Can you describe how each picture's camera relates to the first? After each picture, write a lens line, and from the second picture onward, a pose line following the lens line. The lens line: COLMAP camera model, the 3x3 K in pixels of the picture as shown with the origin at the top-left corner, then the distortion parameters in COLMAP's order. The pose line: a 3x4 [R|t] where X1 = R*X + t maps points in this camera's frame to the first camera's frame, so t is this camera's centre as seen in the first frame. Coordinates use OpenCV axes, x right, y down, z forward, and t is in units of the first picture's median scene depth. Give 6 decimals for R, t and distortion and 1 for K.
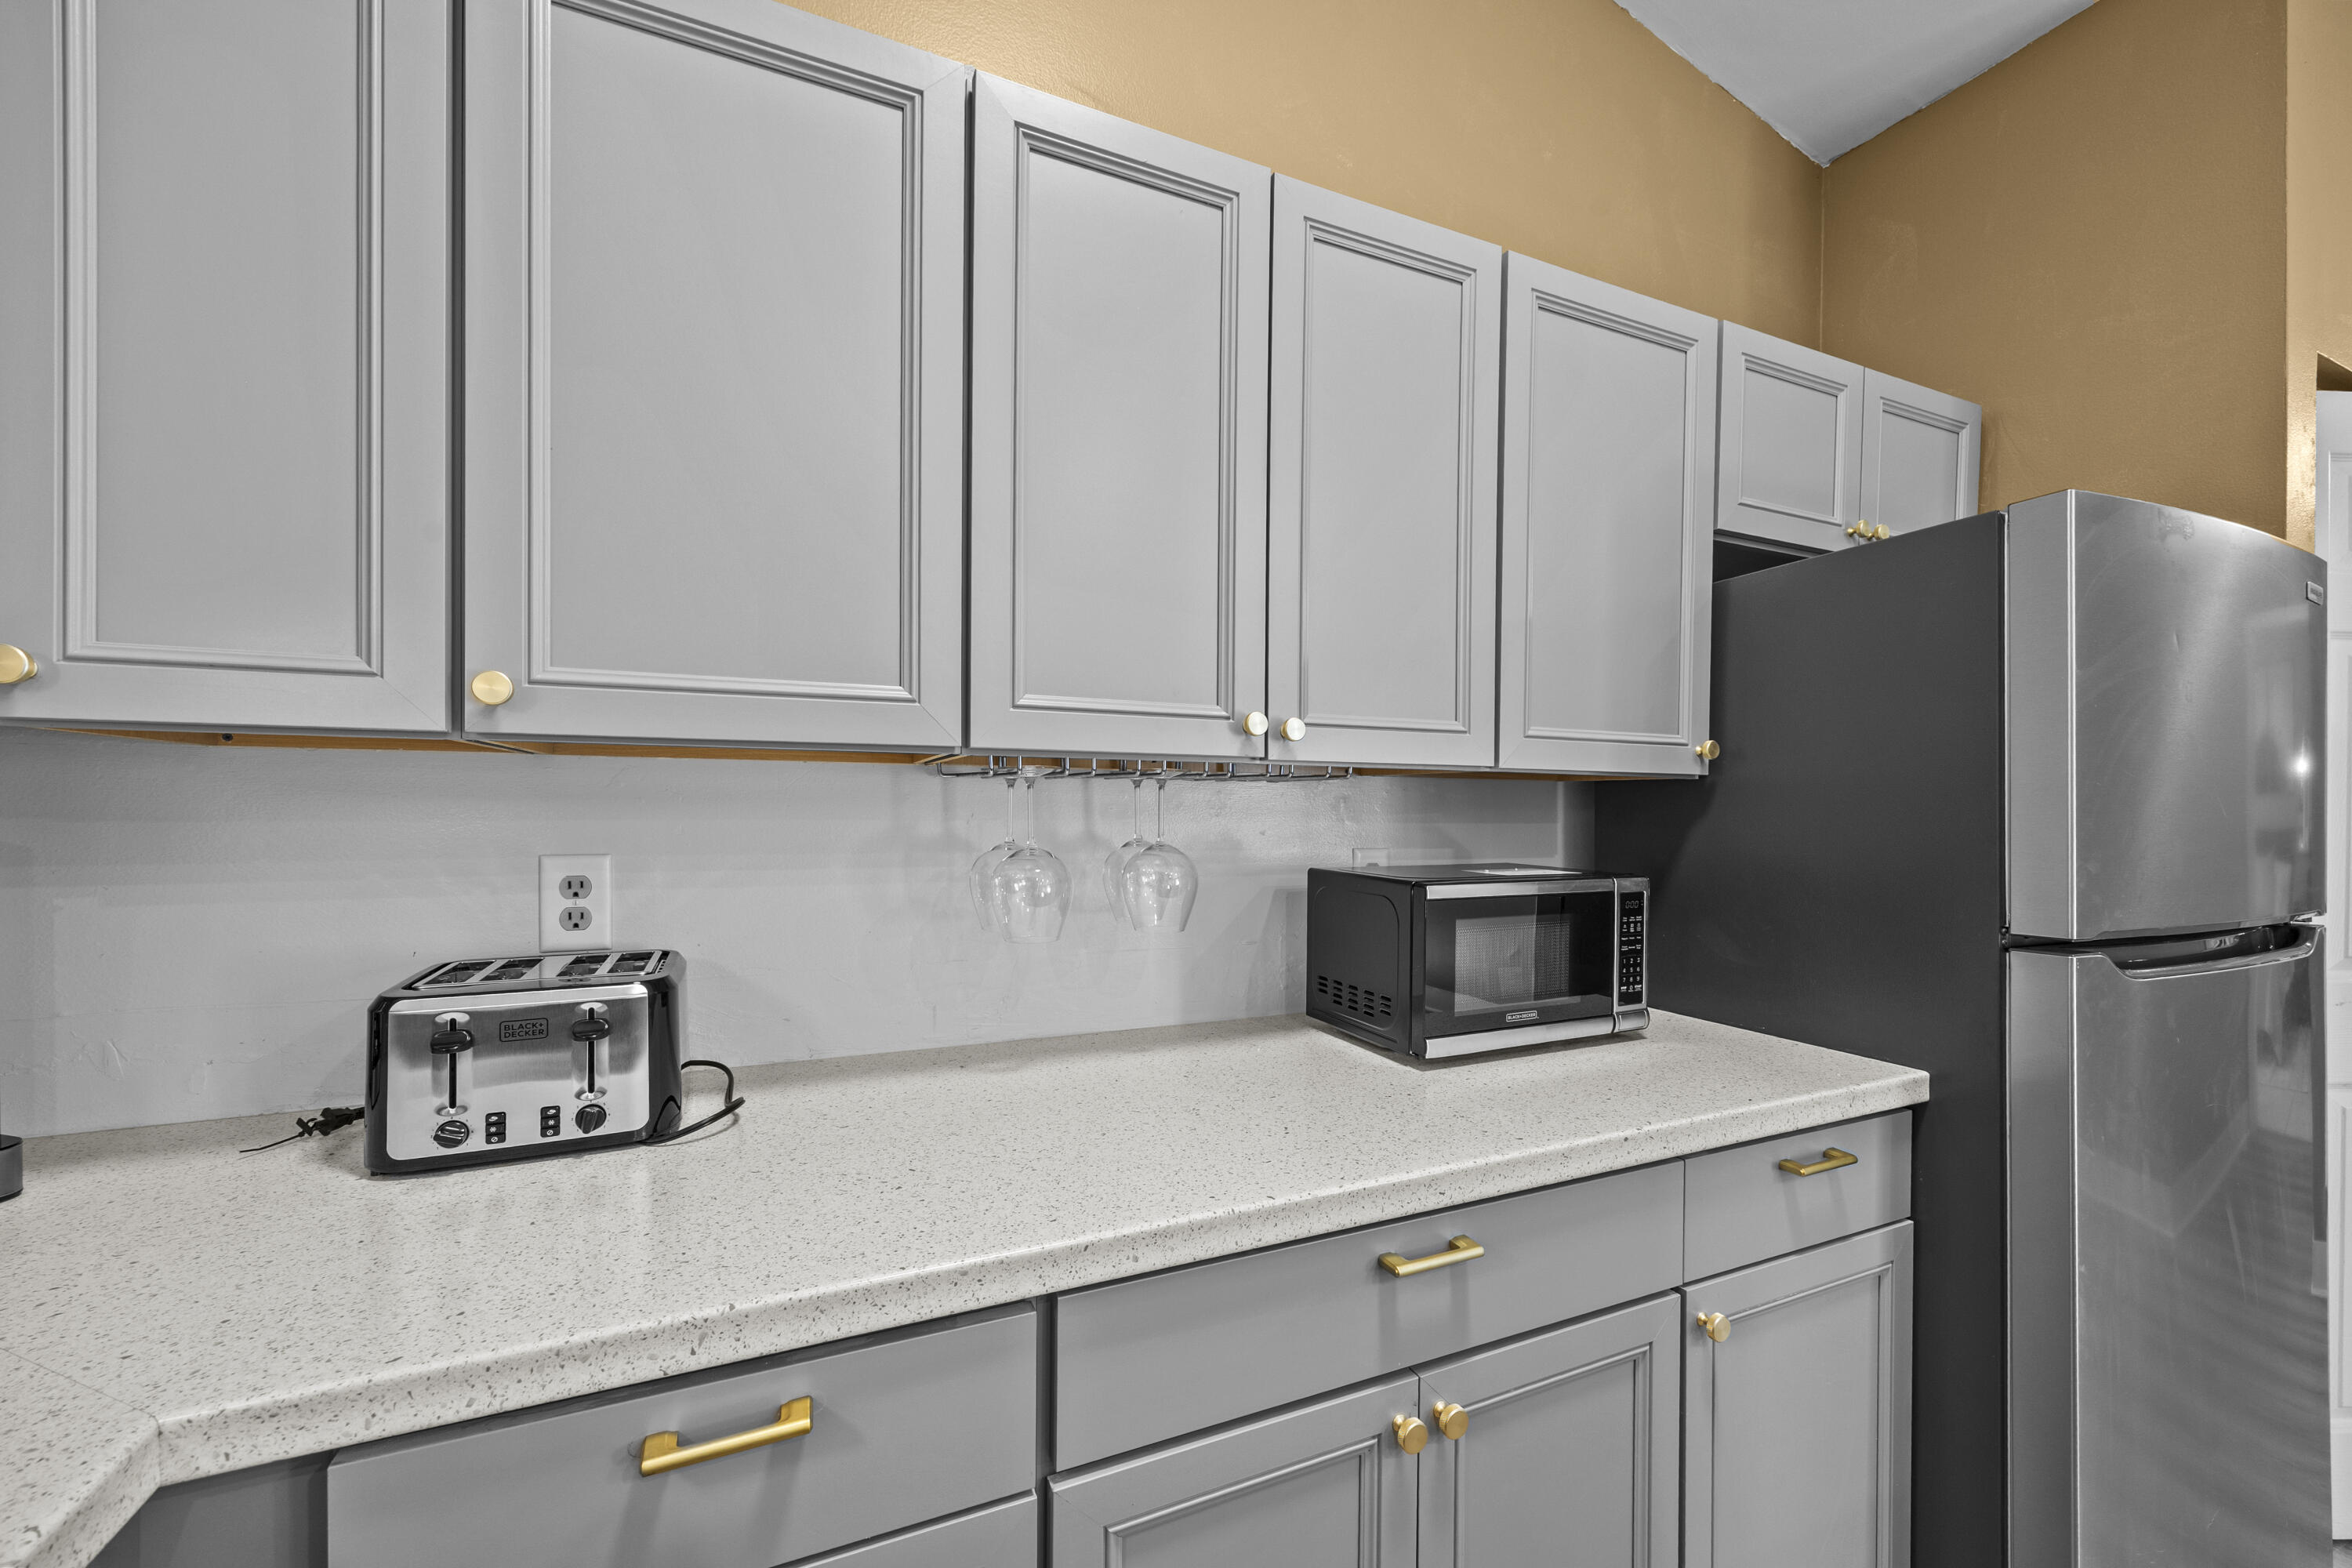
lens RADIAL K [[917.0, 0, 1186.5], [0, 917.0, 812.7], [0, 0, 1]] dist [-0.002052, 0.000436]
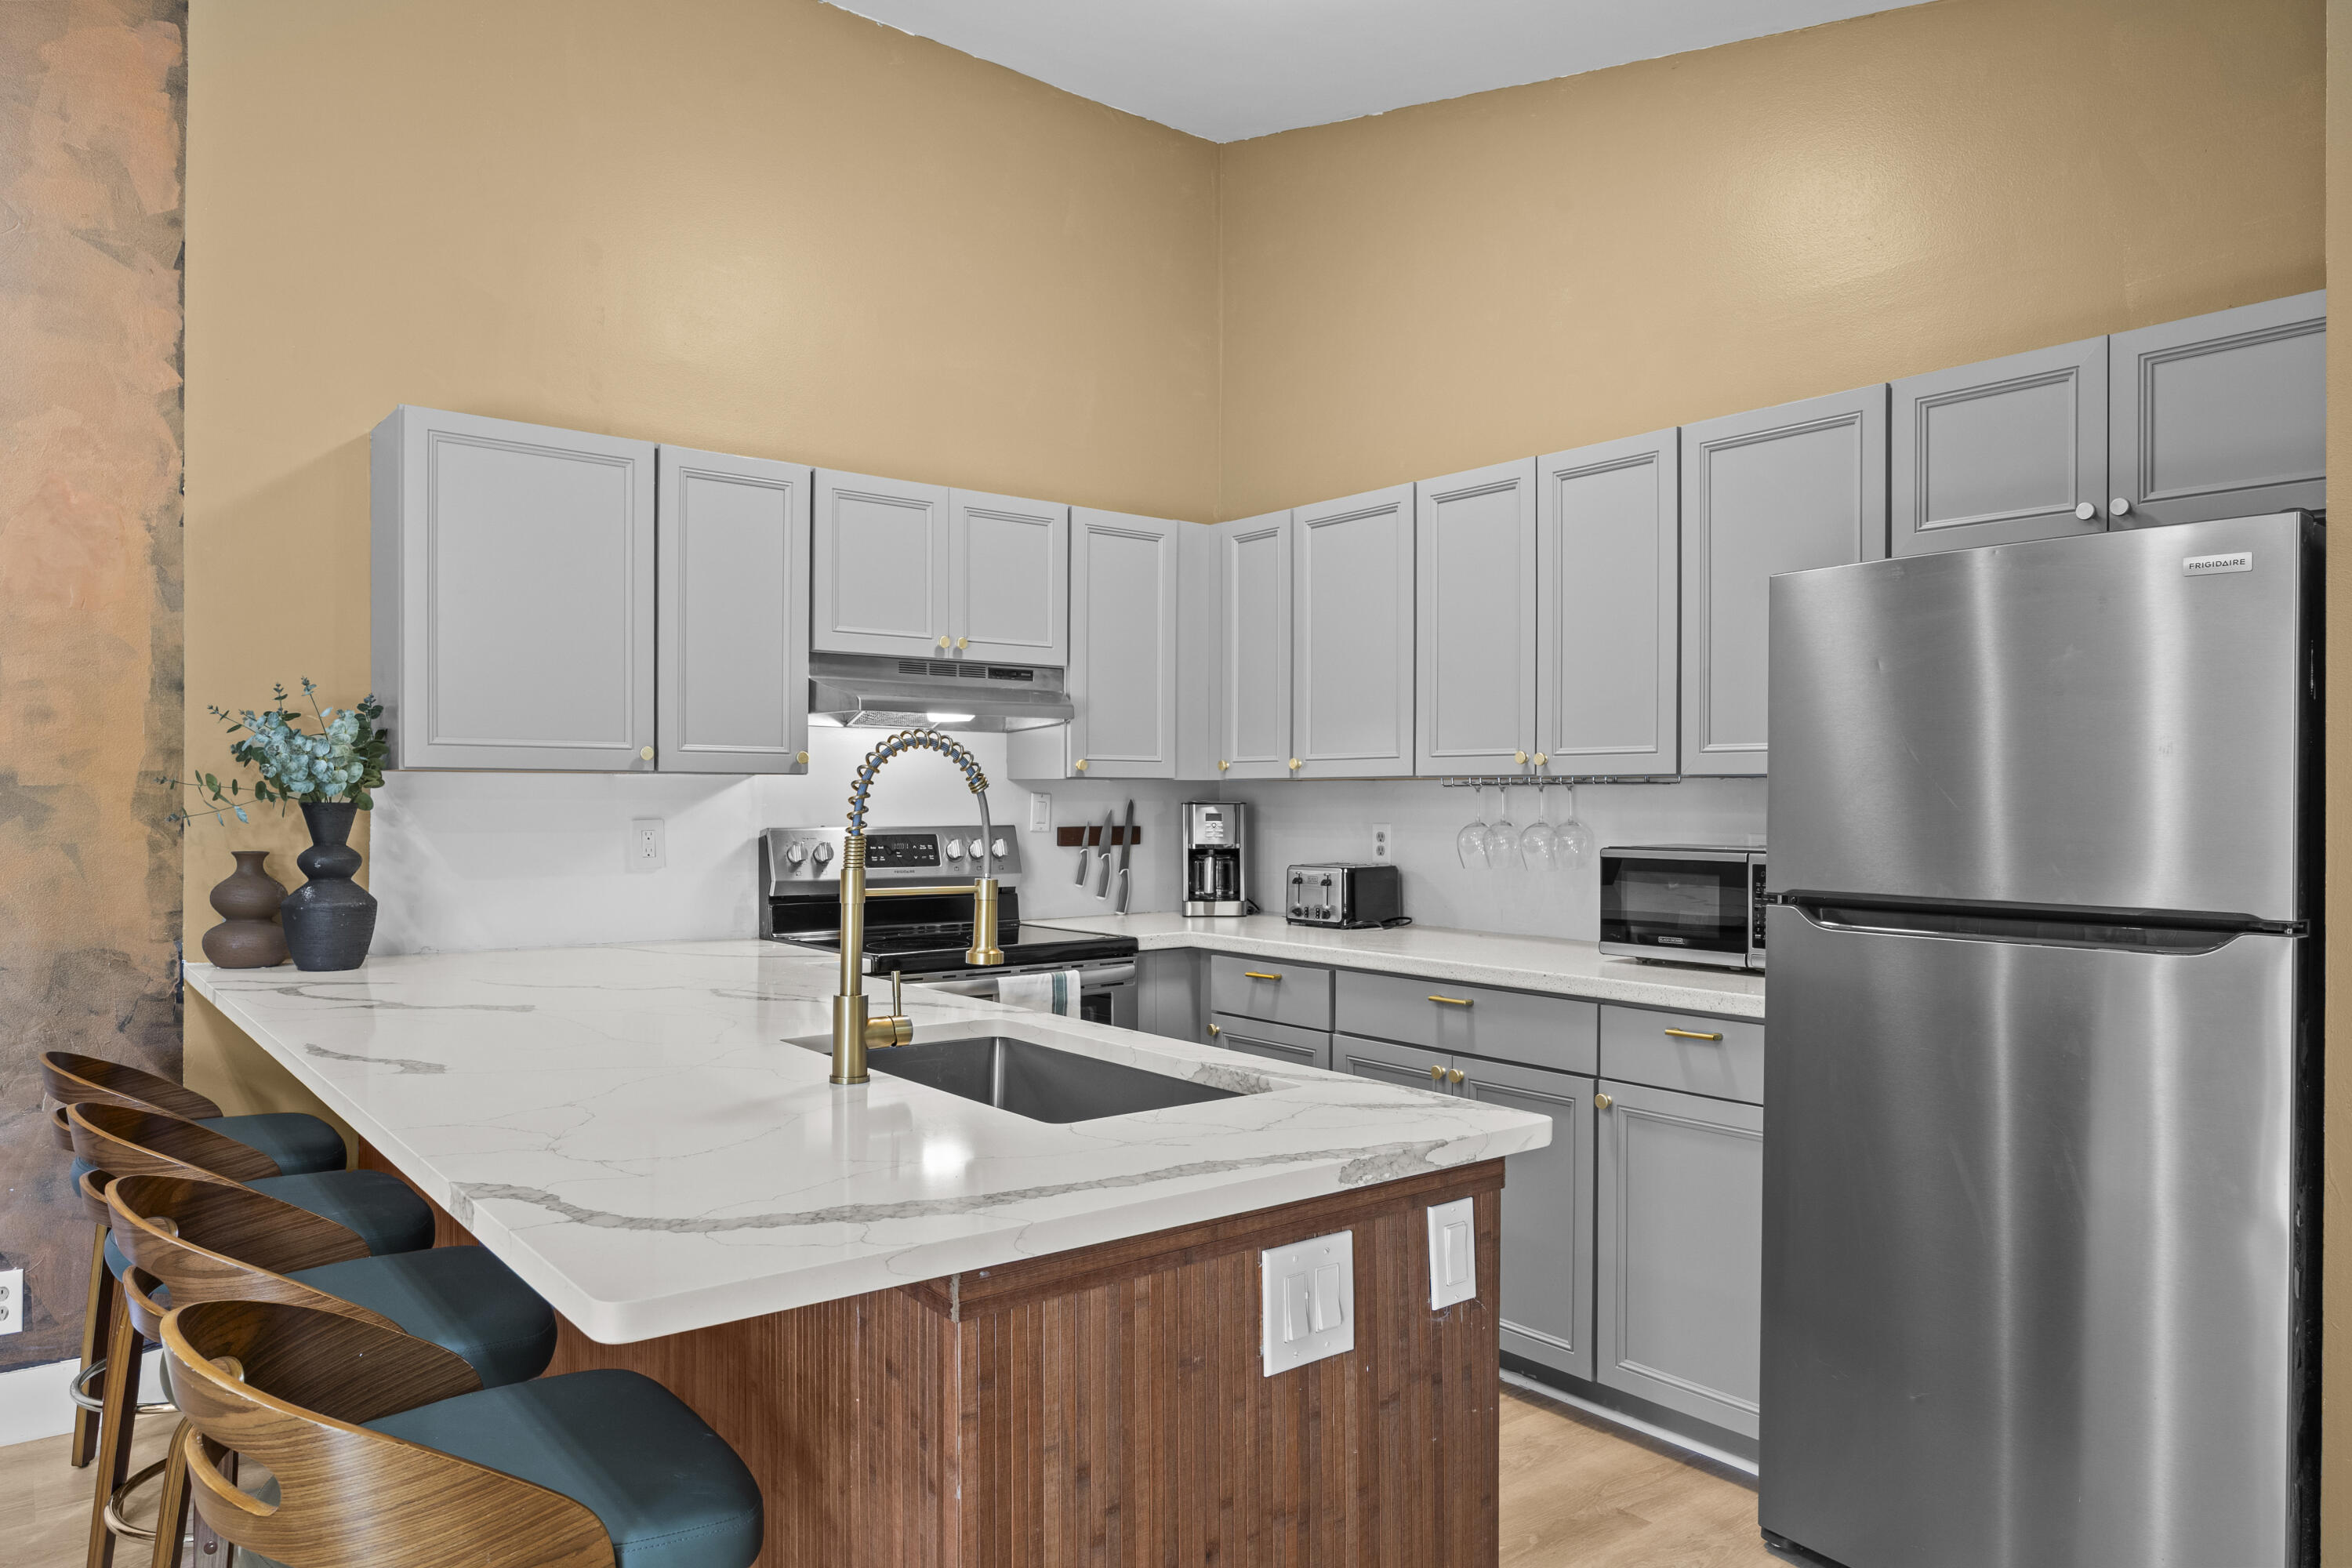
lens RADIAL K [[1568.2, 0, 1194.9], [0, 1568.2, 795.3], [0, 0, 1]] dist [0.010382, 0.005149]
pose [[0.258021, -0.008366, -0.966103, 3.036525], [-0.008116, 0.999908, -0.010826, 0.021367], [0.966105, 0.010634, 0.257929, -0.482465]]
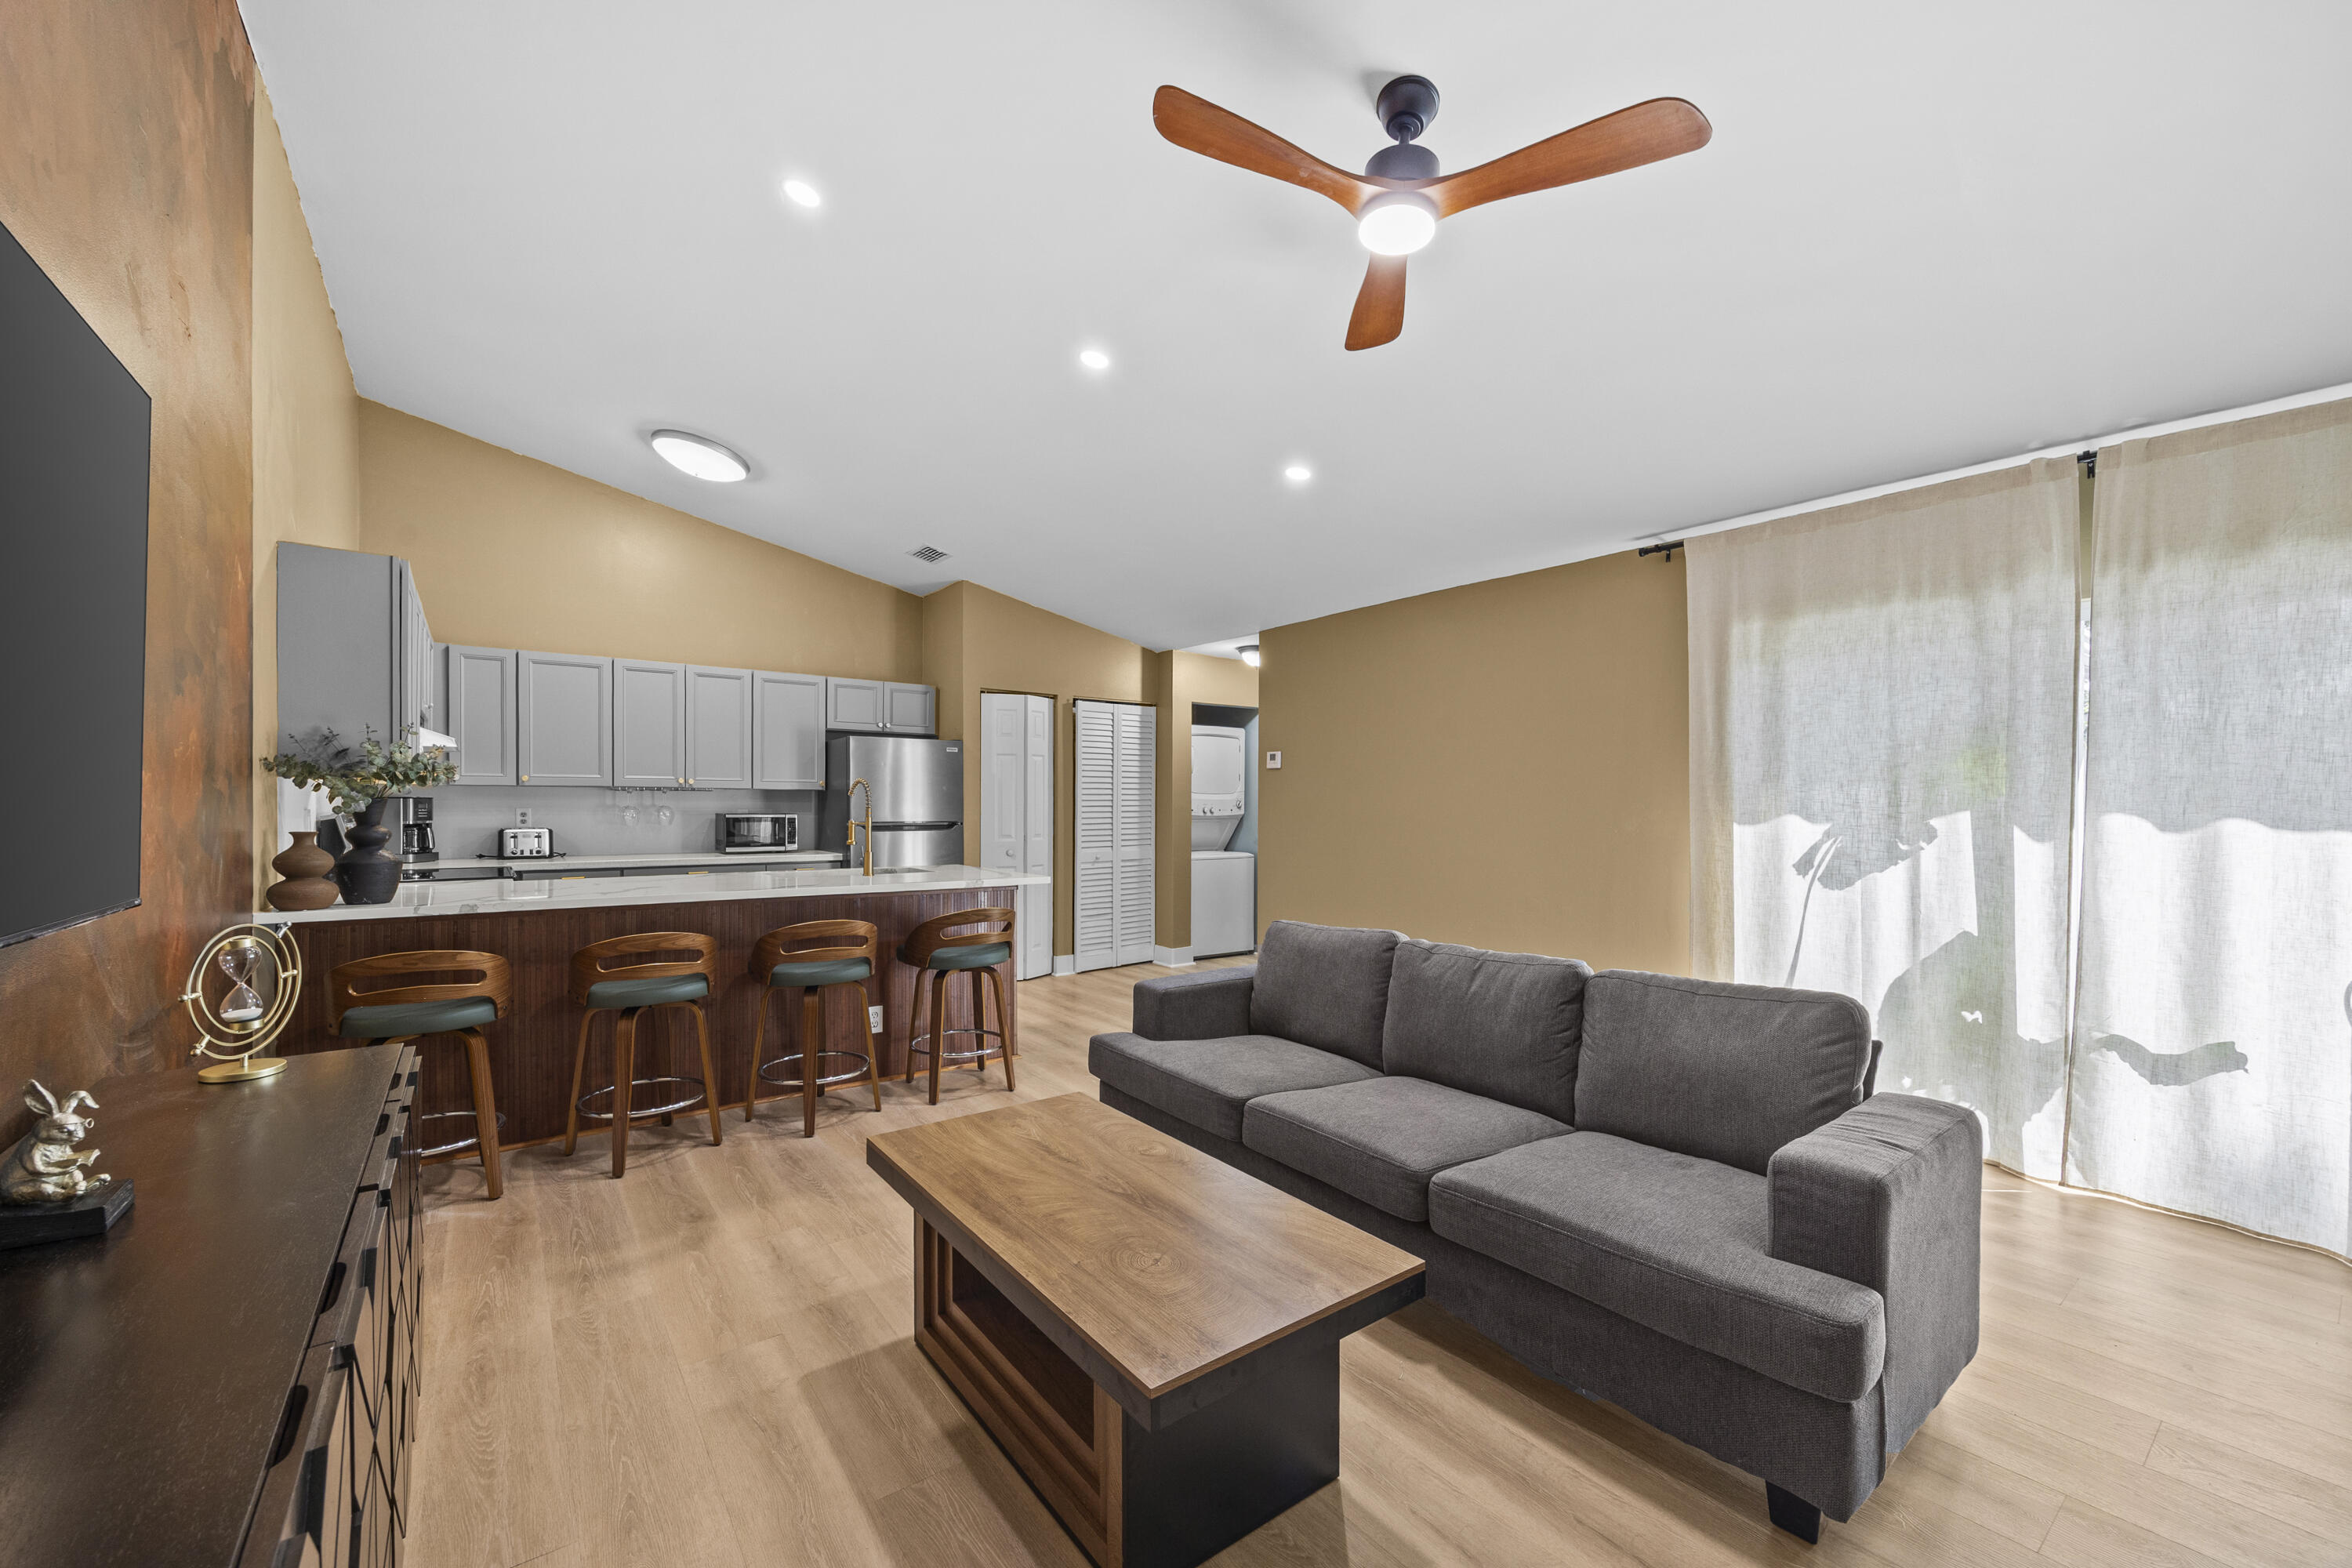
lens RADIAL K [[917.0, 0, 1188.3], [0, 917.0, 816.7], [0, 0, 1]] dist [-0.002052, 0.000436]
pose [[0.972053, -0.007846, 0.234630, 1.554760], [0.004790, 0.999896, 0.013593, 0.043929], [-0.234712, -0.012089, 0.971990, -4.385378]]
